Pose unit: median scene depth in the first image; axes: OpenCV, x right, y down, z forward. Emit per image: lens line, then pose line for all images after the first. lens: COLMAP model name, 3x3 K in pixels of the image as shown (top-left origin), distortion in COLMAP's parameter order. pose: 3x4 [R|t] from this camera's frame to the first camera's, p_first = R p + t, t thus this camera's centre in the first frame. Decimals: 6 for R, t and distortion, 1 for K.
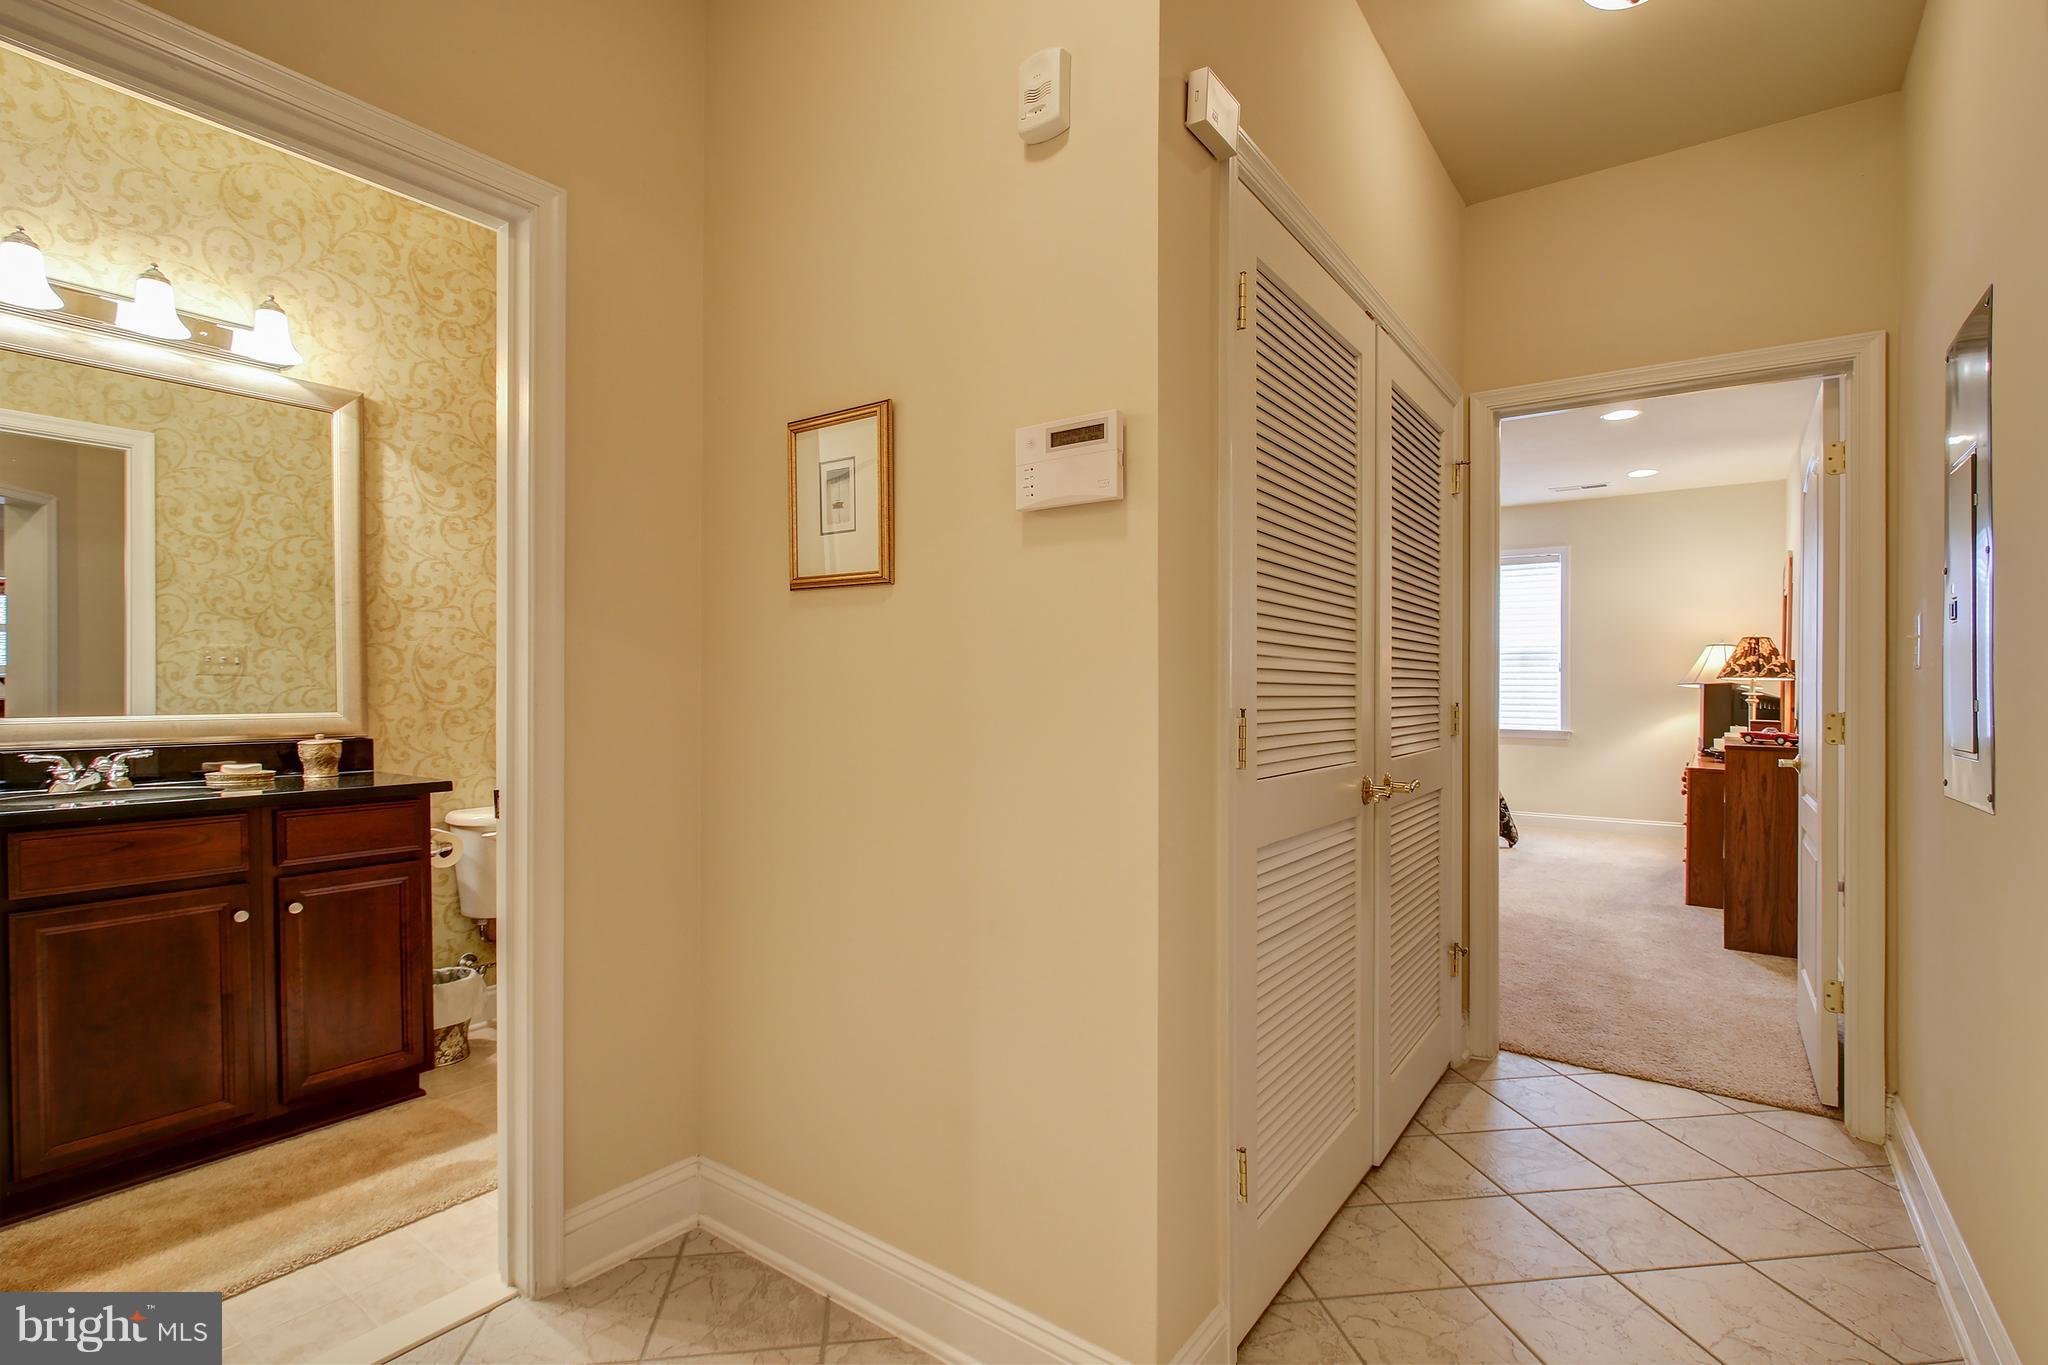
lens RADIAL K [[946.8, 0, 1030.6], [0, 946.8, 698.6], [0, 0, 1]] dist [-0.013783, 0.004422]
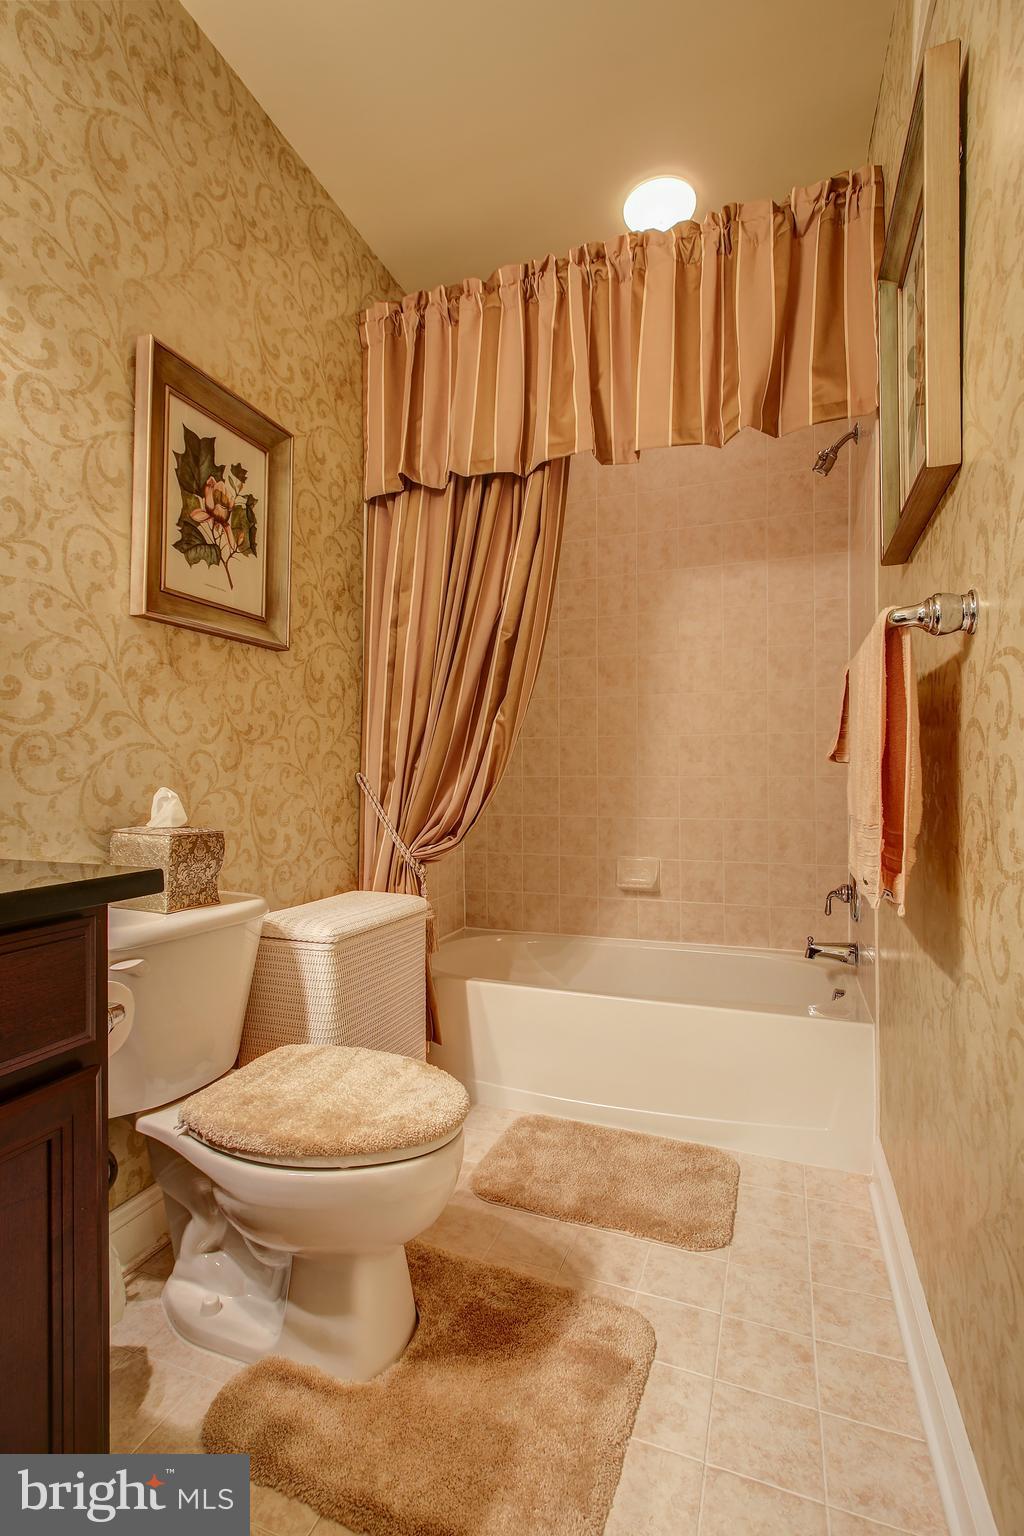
lens RADIAL K [[710.1, 0, 502.2], [0, 710.1, 767.5], [0, 0, 1]] dist [-0.013783, 0.004422]
pose [[0.966495, -0.003483, 0.256661, -0.468070], [0.008656, 0.999781, -0.019029, 0.042104], [-0.256539, 0.020613, 0.966314, 0.554671]]
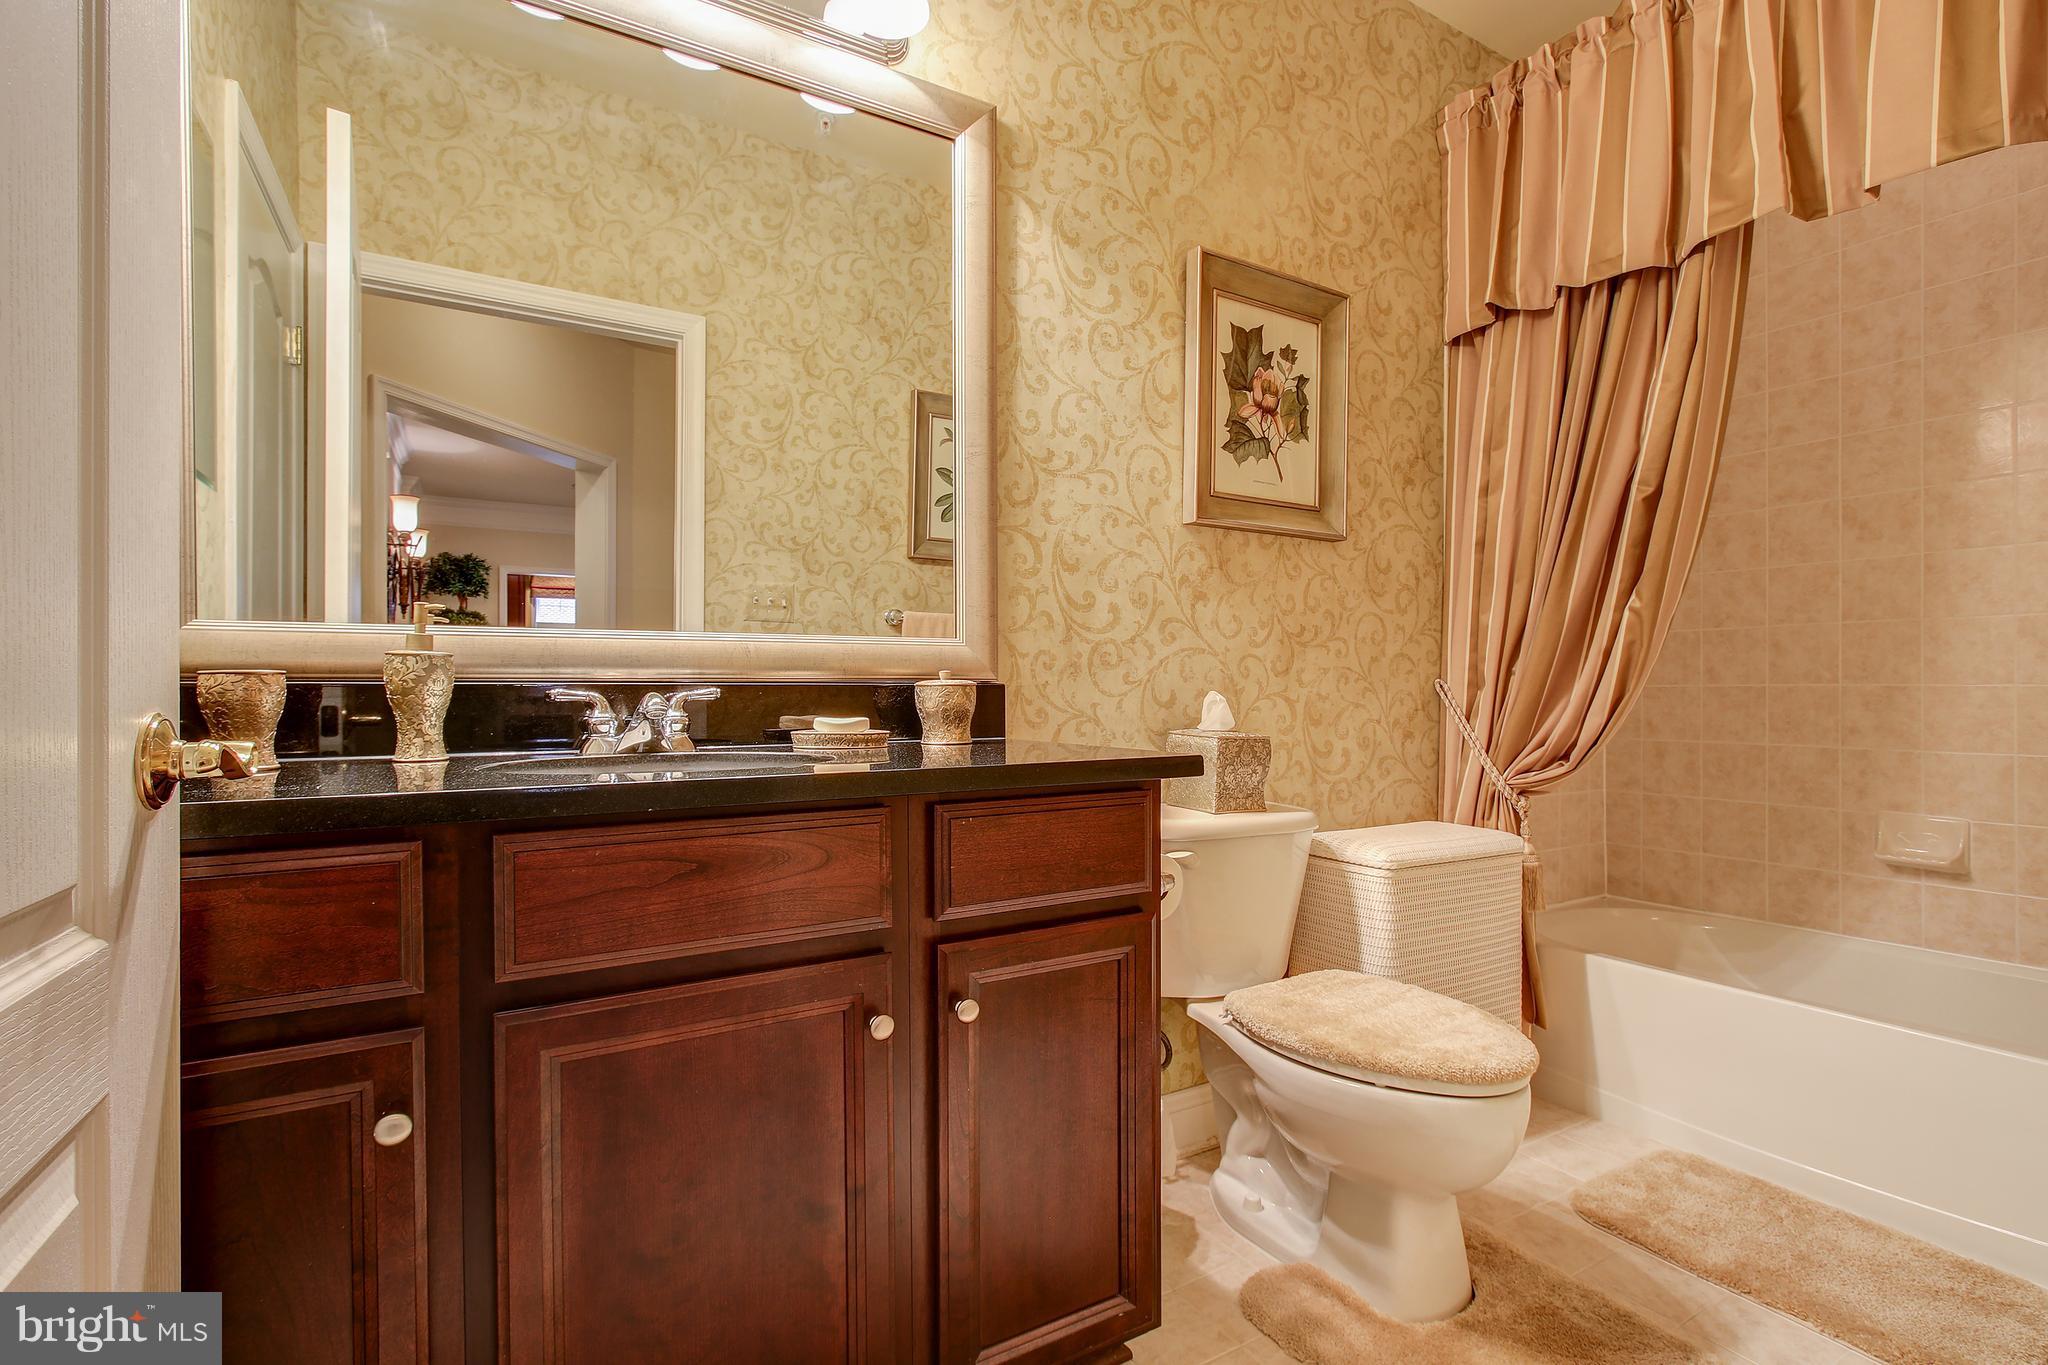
lens RADIAL K [[946.8, 0, 1030.5], [0, 946.8, 684.4], [0, 0, 1]] dist [-0.013783, 0.004422]
pose [[0.922156, -0.004854, -0.386789, -0.432273], [-0.001418, 0.999872, -0.015927, 0.049989], [0.386816, 0.015236, 0.922031, 0.433964]]
